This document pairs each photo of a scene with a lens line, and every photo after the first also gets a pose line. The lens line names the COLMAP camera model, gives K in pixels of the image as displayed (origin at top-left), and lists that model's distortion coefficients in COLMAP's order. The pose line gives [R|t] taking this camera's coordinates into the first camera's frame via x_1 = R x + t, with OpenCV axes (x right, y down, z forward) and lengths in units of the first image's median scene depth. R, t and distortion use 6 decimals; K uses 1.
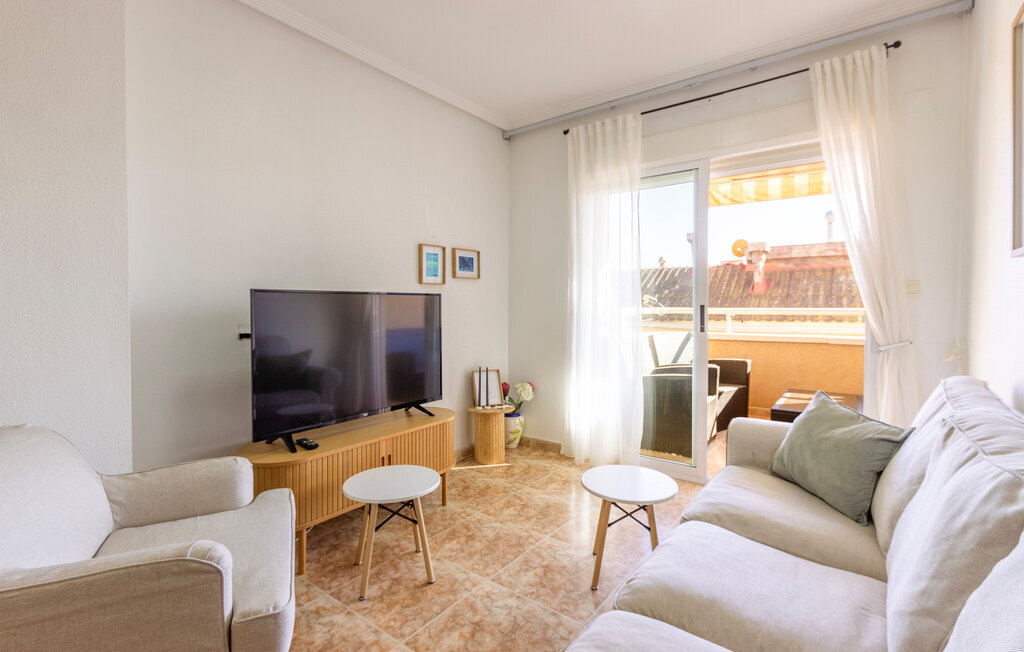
lens RADIAL K [[451.1, 0, 526.1], [0, 451.1, 312.7], [0, 0, 1]] dist [-0.001245, -0.000074]
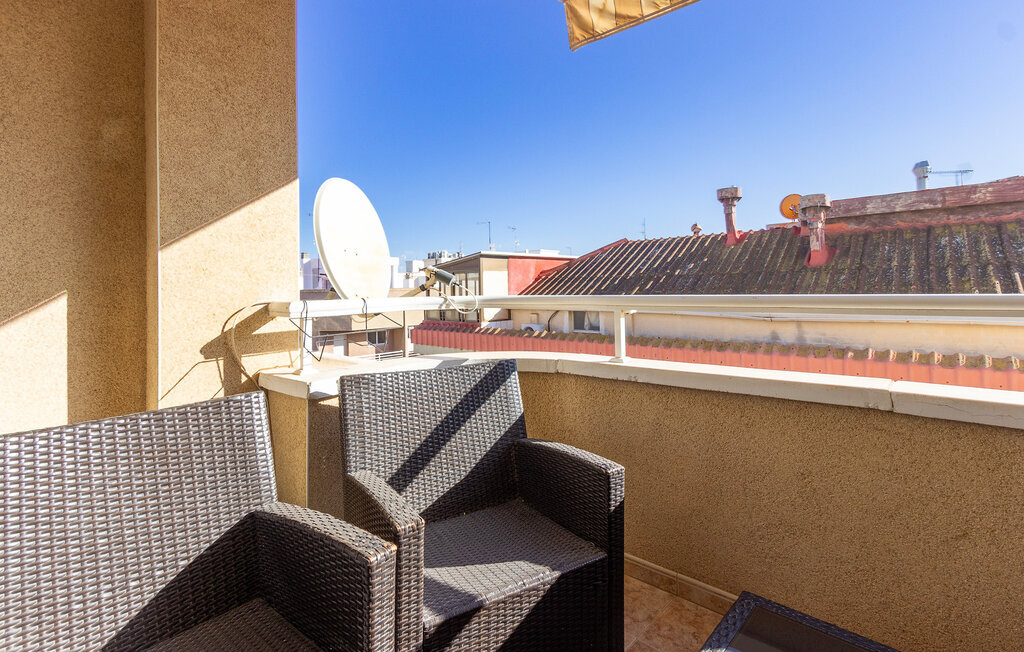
lens RADIAL K [[480.7, 0, 511.8], [0, 480.7, 275.8], [0, 0, 1]] dist [-0.004538, -0.001048]
pose [[0.991806, -0.019835, -0.126202, 0.127230], [0.014897, 0.999091, -0.039947, -0.003359], [0.126880, 0.037740, 0.991200, 0.180134]]
